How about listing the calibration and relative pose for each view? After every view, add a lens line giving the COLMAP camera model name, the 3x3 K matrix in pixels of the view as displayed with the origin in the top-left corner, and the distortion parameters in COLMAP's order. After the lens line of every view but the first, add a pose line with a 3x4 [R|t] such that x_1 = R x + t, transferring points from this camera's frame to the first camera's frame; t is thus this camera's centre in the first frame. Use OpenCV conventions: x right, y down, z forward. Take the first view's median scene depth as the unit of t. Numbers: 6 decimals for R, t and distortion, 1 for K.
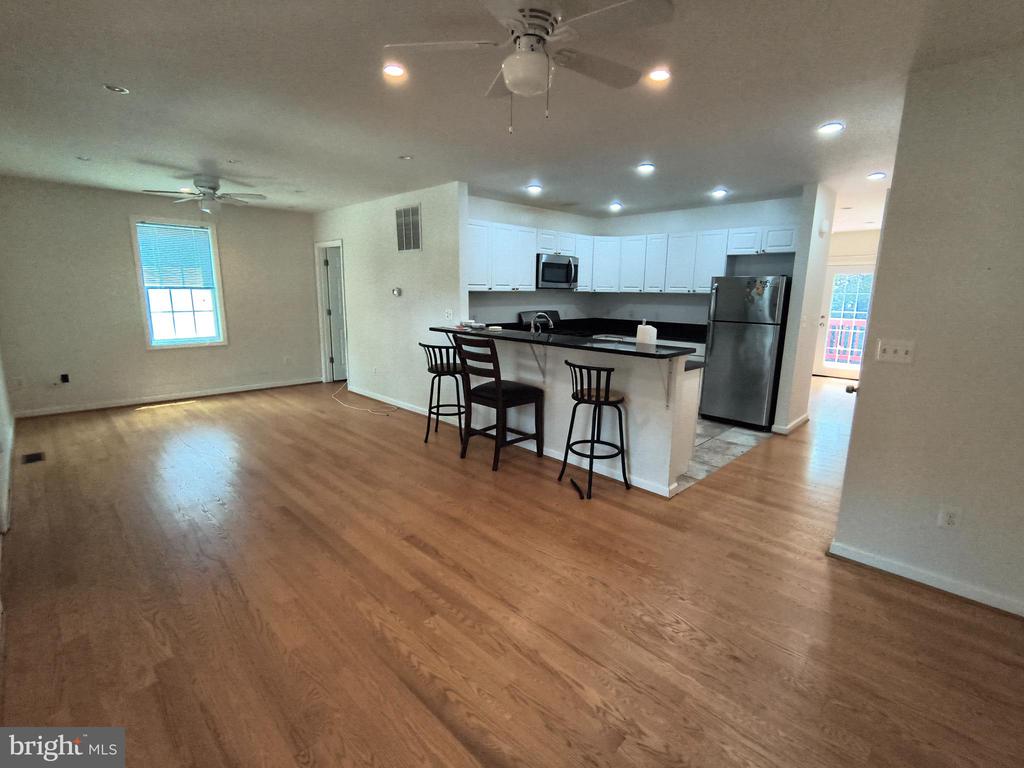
lens RADIAL K [[476.1, 0, 517.0], [0, 476.1, 381.3], [0, 0, 1]] dist [0.001304, -0.001653]
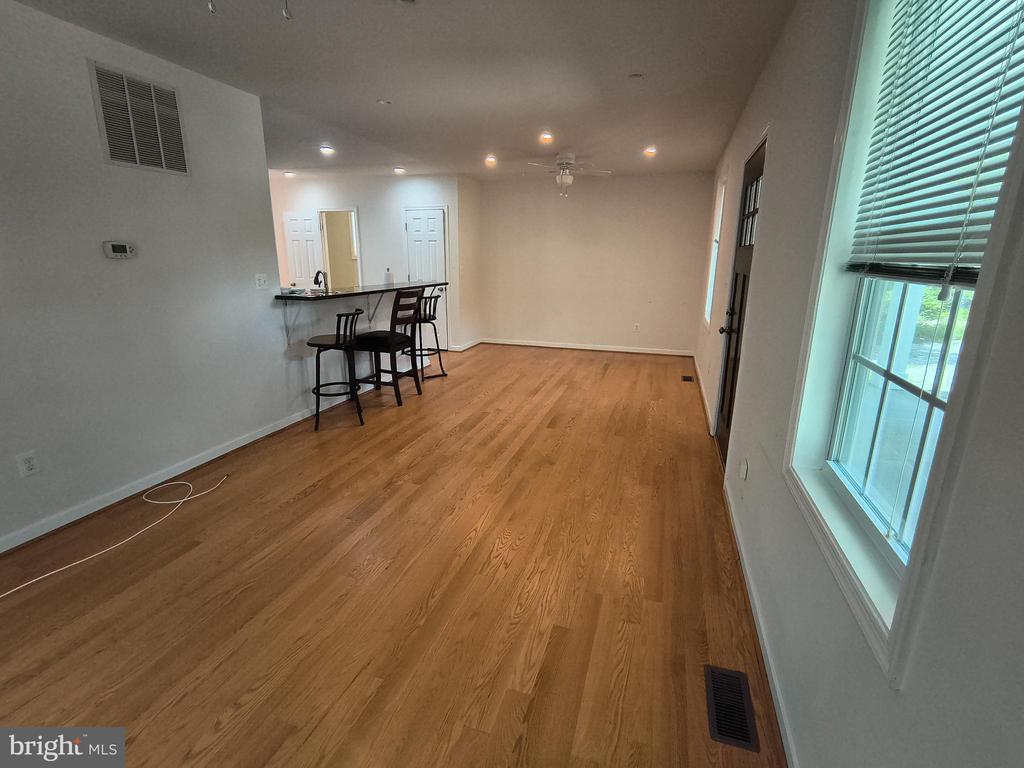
lens RADIAL K [[476.1, 0, 510.6], [0, 476.1, 382.7], [0, 0, 1]] dist [0.001304, -0.001653]
pose [[-0.447298, -0.246434, 0.859764, -0.983240], [0.157209, 0.924661, 0.346825, -0.193547], [-0.880460, 0.290297, -0.374857, 1.000430]]
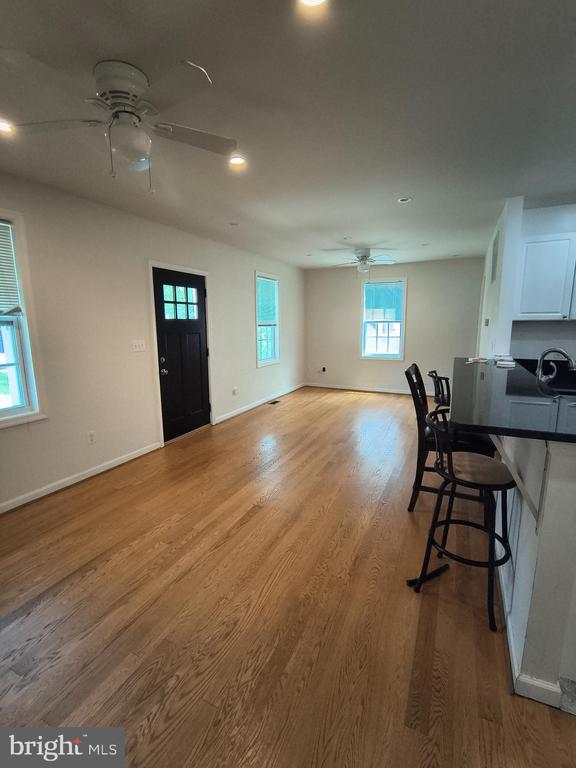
lens RADIAL K [[357.1, 0, 290.4], [0, 357.1, 385.3], [0, 0, 1]] dist [0.001304, -0.001653]
pose [[0.325795, 0.149820, -0.933494, 0.399266], [-0.166028, 0.981087, 0.099514, -0.070335], [0.930748, 0.122565, 0.344507, 0.405750]]
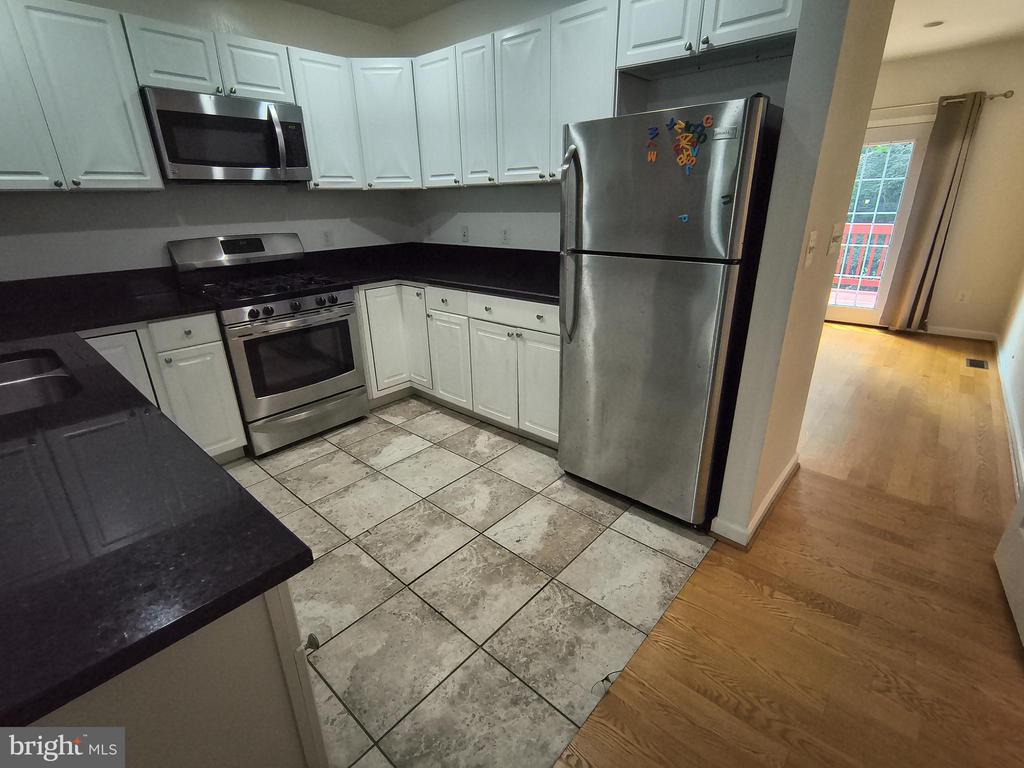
lens RADIAL K [[476.1, 0, 519.7], [0, 476.1, 382.0], [0, 0, 1]] dist [0.001304, -0.001653]
pose [[0.998020, -0.049555, 0.038733, 0.381120], [0.041842, 0.982888, 0.179391, -0.104399], [-0.046960, -0.177415, 0.983015, 0.664455]]
